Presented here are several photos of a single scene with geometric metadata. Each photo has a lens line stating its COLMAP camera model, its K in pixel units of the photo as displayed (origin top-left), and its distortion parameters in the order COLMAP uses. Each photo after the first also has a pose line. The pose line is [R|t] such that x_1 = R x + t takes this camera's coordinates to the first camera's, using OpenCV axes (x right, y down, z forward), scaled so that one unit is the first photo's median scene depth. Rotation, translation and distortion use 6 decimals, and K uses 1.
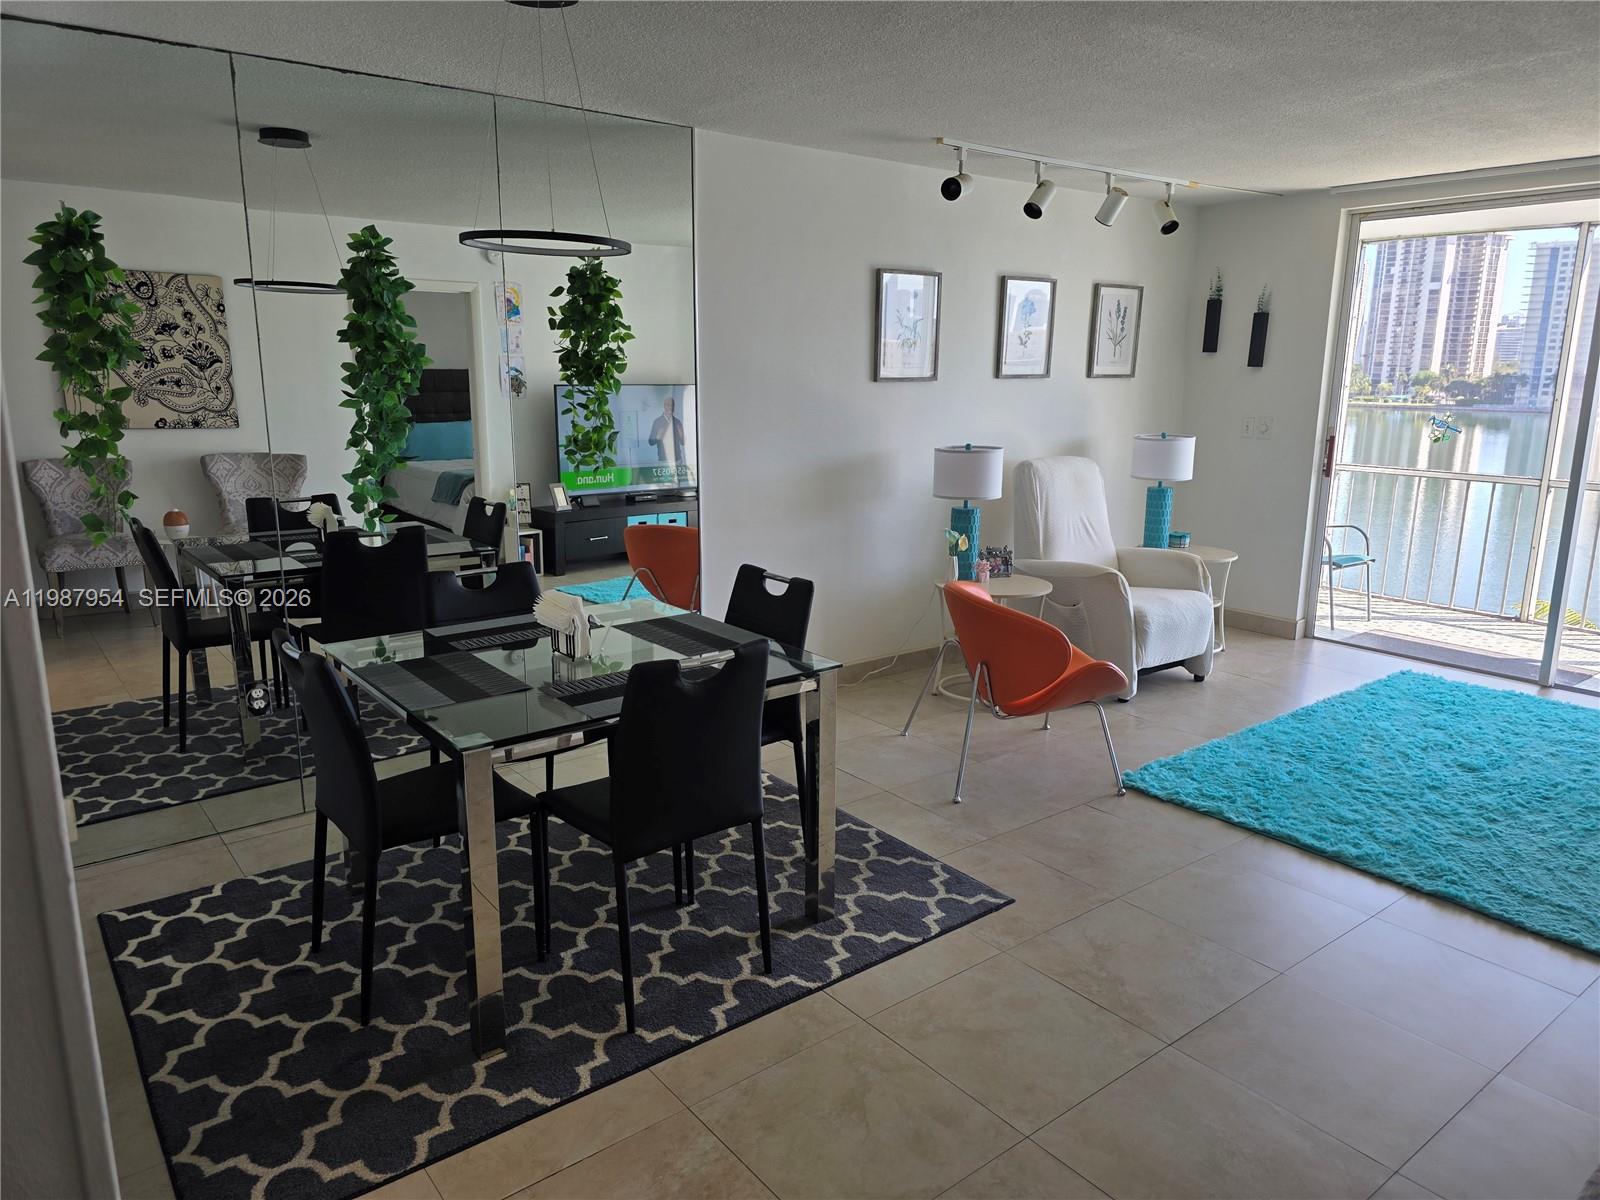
lens RADIAL K [[1070.4, 0, 793.7], [0, 1070.4, 597.9], [0, 0, 1]] dist [0.078275, -0.074216]
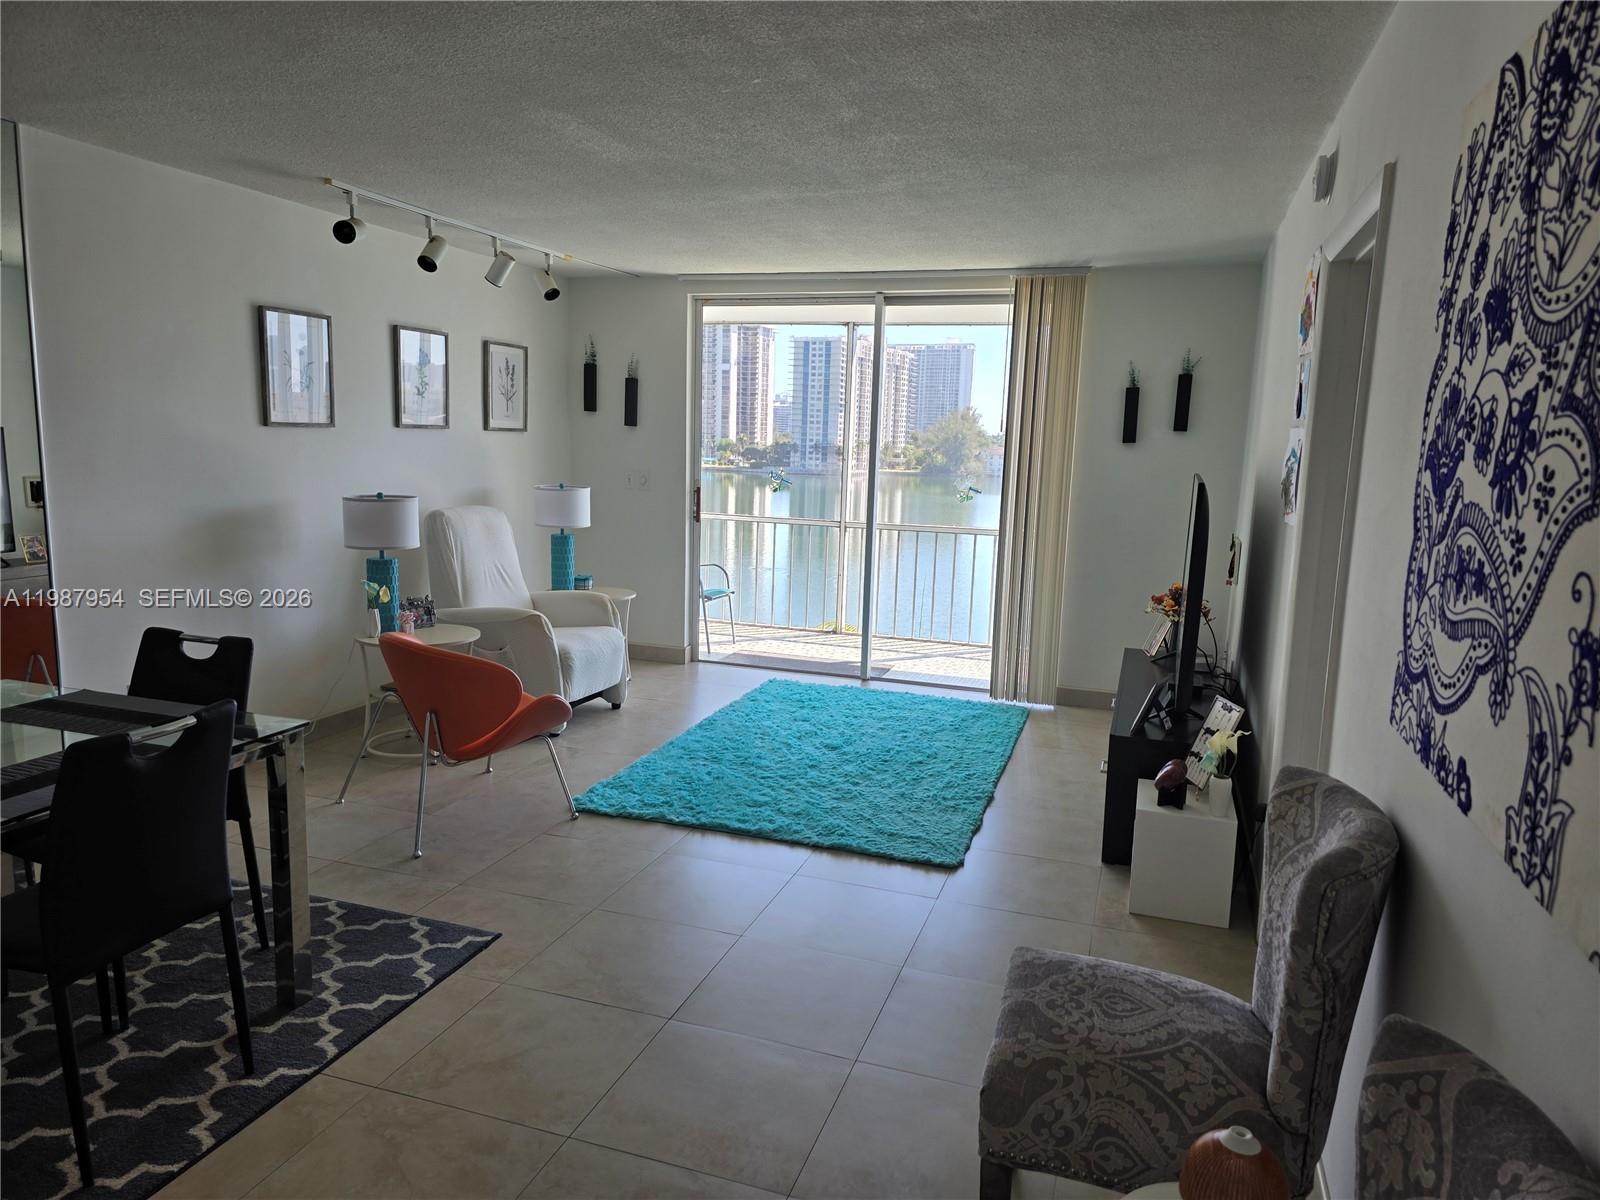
lens RADIAL K [[1069.9, 0, 792.3], [0, 1069.9, 605.7], [0, 0, 1]] dist [0.081037, -0.087602]
pose [[0.837418, -0.067119, 0.542427, -0.073163], [0.091883, 0.995595, -0.018658, 0.012609], [-0.538785, 0.065464, 0.839896, -0.017009]]
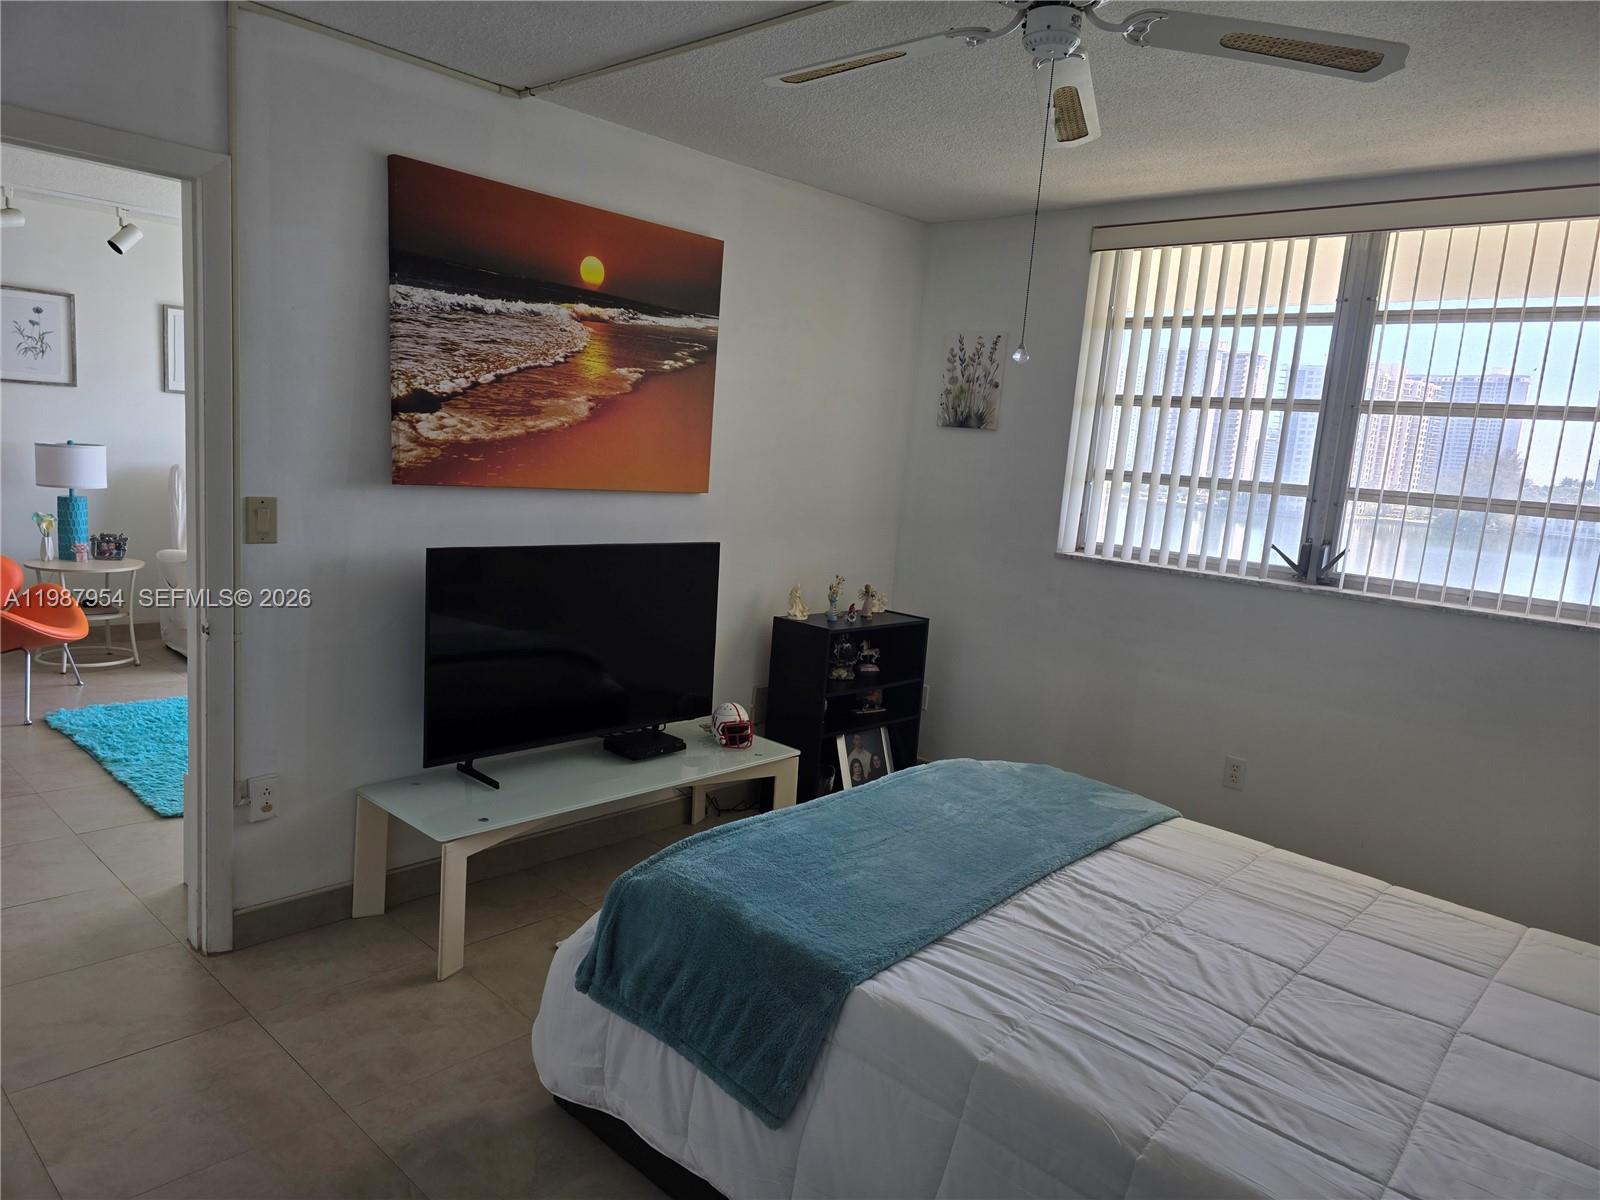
lens RADIAL K [[1070.4, 0, 793.7], [0, 1070.4, 597.9], [0, 0, 1]] dist [0.078275, -0.074216]
pose [[0.985023, 0.044929, 0.166467, 0.869322], [-0.034920, 0.997429, -0.062573, 0.082699], [-0.168851, 0.055823, 0.984060, -0.314041]]
